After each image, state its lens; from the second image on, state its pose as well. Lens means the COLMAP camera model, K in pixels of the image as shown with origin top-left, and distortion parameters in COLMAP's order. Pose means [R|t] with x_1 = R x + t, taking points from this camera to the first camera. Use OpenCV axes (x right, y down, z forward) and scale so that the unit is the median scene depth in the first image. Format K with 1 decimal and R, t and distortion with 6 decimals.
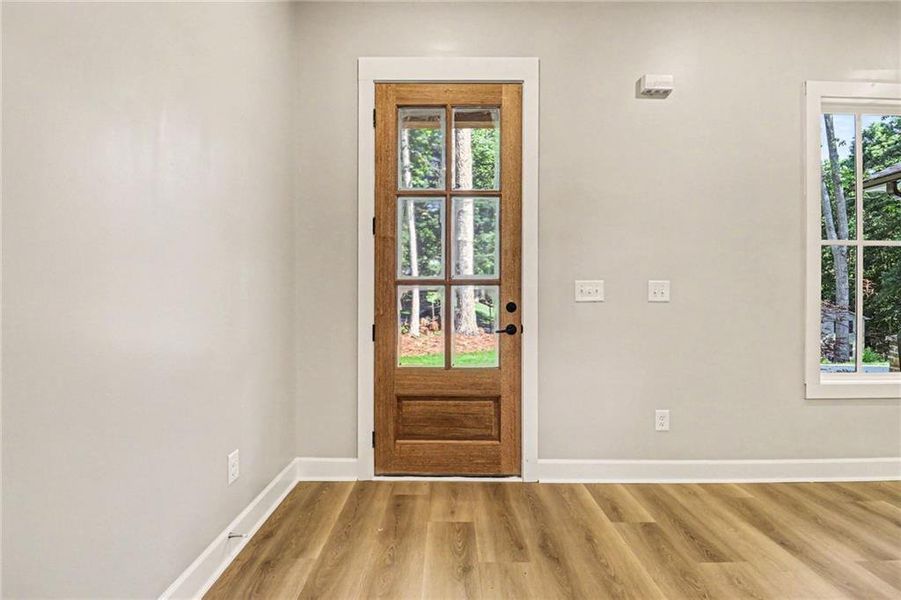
lens RADIAL K [[399.1, 0, 459.5], [0, 399.1, 301.3], [0, 0, 1]] dist [0.025720, -0.009594]
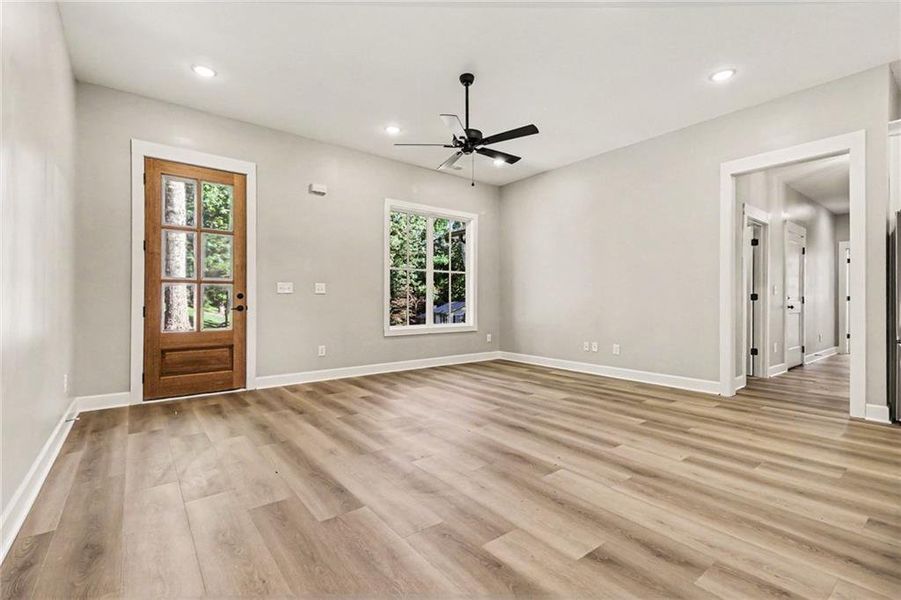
lens RADIAL K [[399.1, 0, 449.6], [0, 399.1, 296.4], [0, 0, 1]] dist [0.025720, -0.009594]
pose [[0.804359, 0.003713, 0.594133, -0.191252], [0.004981, 0.999903, -0.012993, 0.044978], [-0.594123, 0.013411, 0.804262, -1.046014]]
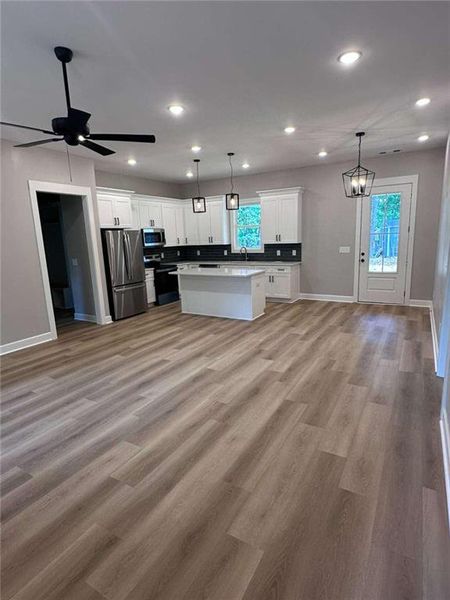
lens RADIAL K [[326.8, 0, 227.6], [0, 326.8, 300.8], [0, 0, 1]] dist [-0.009918, 0.002052]
pose [[-0.850047, -0.079147, 0.520726, -0.296465], [0.033532, 0.978508, 0.203466, -0.199211], [-0.525638, 0.190416, -0.829124, 0.820861]]
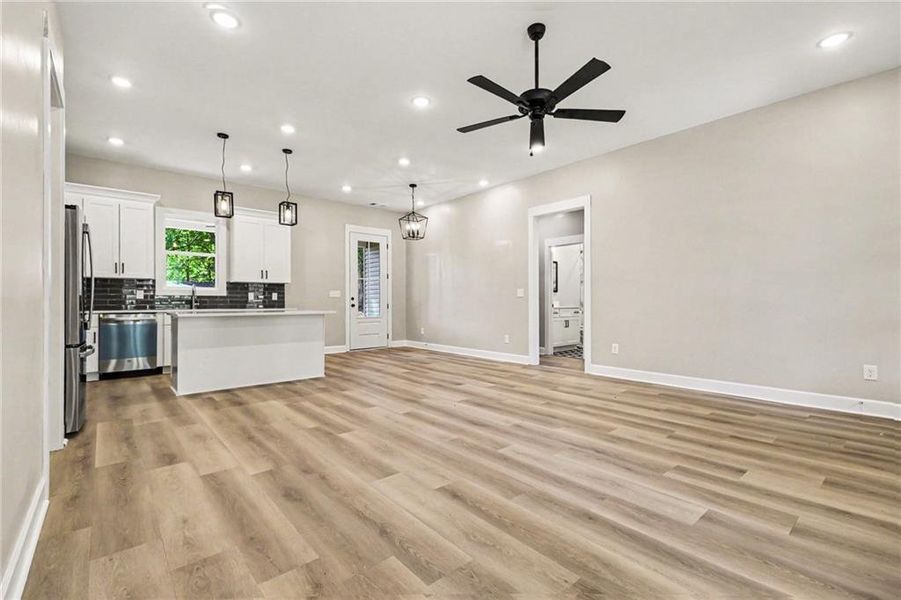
lens RADIAL K [[399.1, 0, 455.2], [0, 399.1, 301.6], [0, 0, 1]] dist [0.025720, -0.009594]
pose [[-0.769493, -0.003361, -0.638647, 1.696376], [-0.005049, 0.999987, 0.000822, 0.039177], [0.638636, 0.003857, -0.769500, 0.869996]]
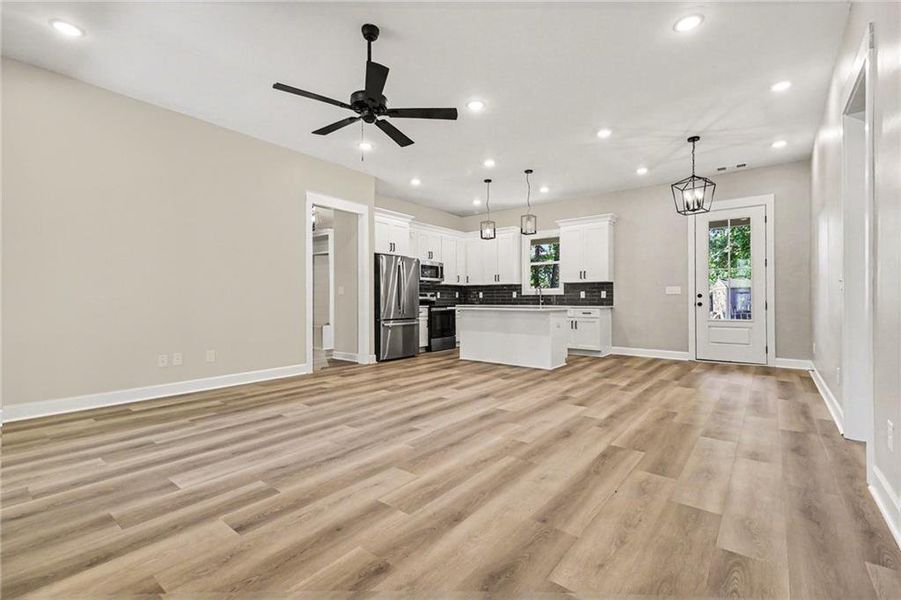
lens RADIAL K [[399.1, 0, 451.5], [0, 399.1, 297.3], [0, 0, 1]] dist [0.025720, -0.009594]
pose [[-0.767519, -0.001270, 0.641025, -0.234168], [-0.001277, 0.999999, 0.000452, 0.032074], [-0.641025, -0.000471, -0.767520, 0.874496]]
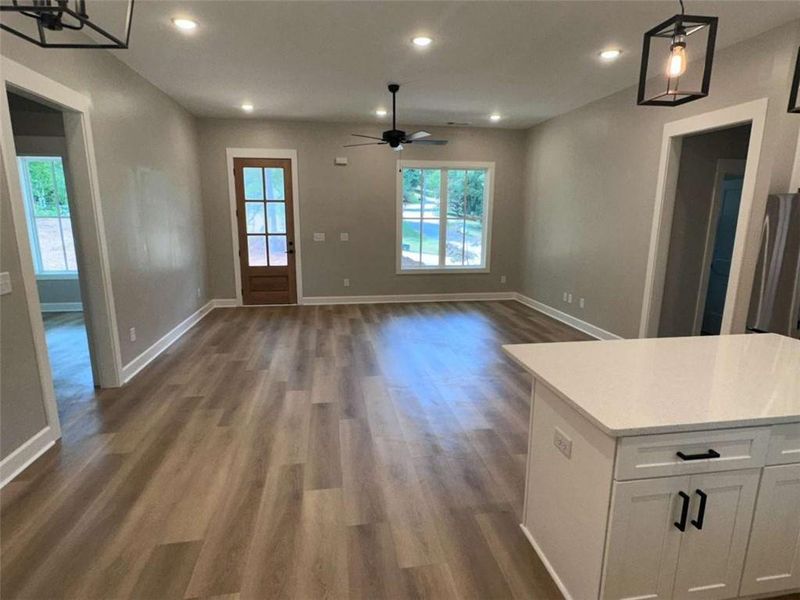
lens RADIAL K [[435.8, 0, 398.6], [0, 435.8, 299.2], [0, 0, 1]] dist [-0.009918, 0.002052]
pose [[0.991043, -0.024846, 0.131212, 0.462298], [-0.001117, 0.980963, 0.194190, -0.192238], [-0.133539, -0.192597, 0.972149, -2.084509]]
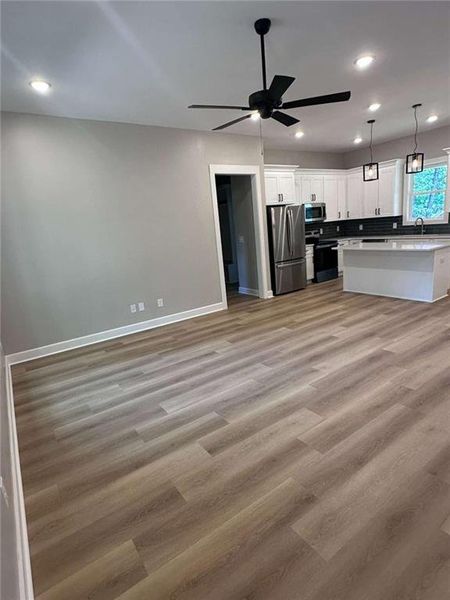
lens RADIAL K [[326.8, 0, 223.5], [0, 326.8, 301.4], [0, 0, 1]] dist [-0.009918, 0.002052]
pose [[-0.543722, -0.149755, 0.825797, -0.187877], [0.090678, 0.967709, 0.235195, -0.170918], [-0.834353, 0.202762, -0.512585, 0.914634]]
